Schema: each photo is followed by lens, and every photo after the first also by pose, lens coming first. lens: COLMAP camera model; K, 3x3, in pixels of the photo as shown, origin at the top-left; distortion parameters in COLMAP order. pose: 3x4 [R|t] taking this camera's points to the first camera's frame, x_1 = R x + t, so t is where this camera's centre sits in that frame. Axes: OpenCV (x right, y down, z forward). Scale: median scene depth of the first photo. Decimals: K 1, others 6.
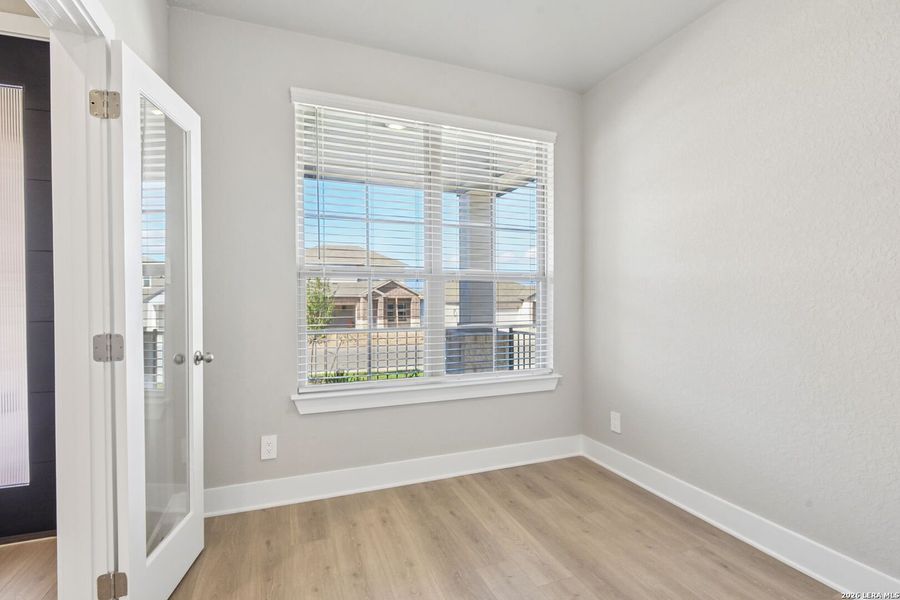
lens RADIAL K [[419.8, 0, 450.1], [0, 419.8, 306.5], [0, 0, 1]] dist [-0.001889, -0.000402]
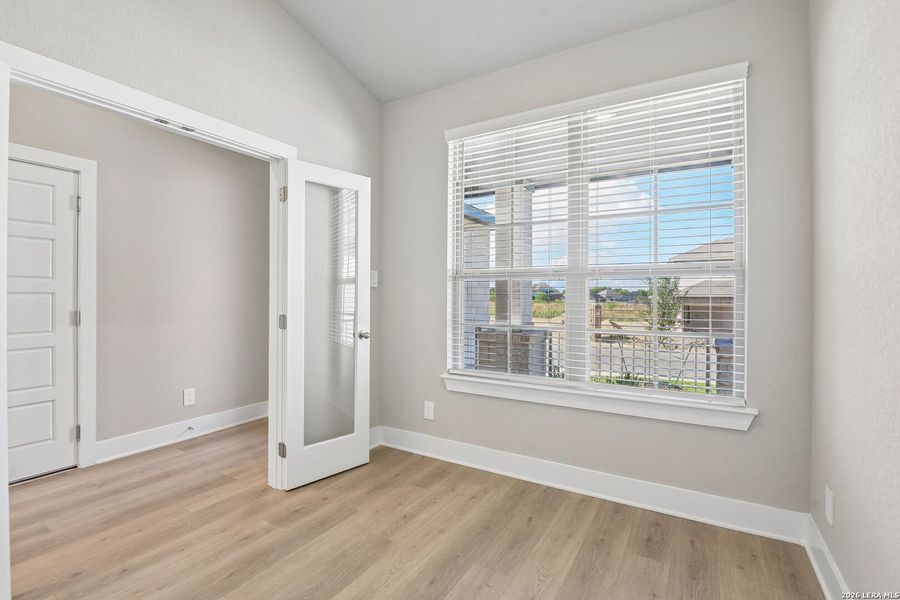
lens RADIAL K [[414.4, 0, 447.5], [0, 414.4, 298.9], [0, 0, 1]] dist [-0.010160, -0.001011]
pose [[0.610502, 0.007182, -0.791982, 0.605037], [-0.020717, 0.999762, -0.006903, -0.004688], [0.791744, 0.020622, 0.610505, 0.241730]]
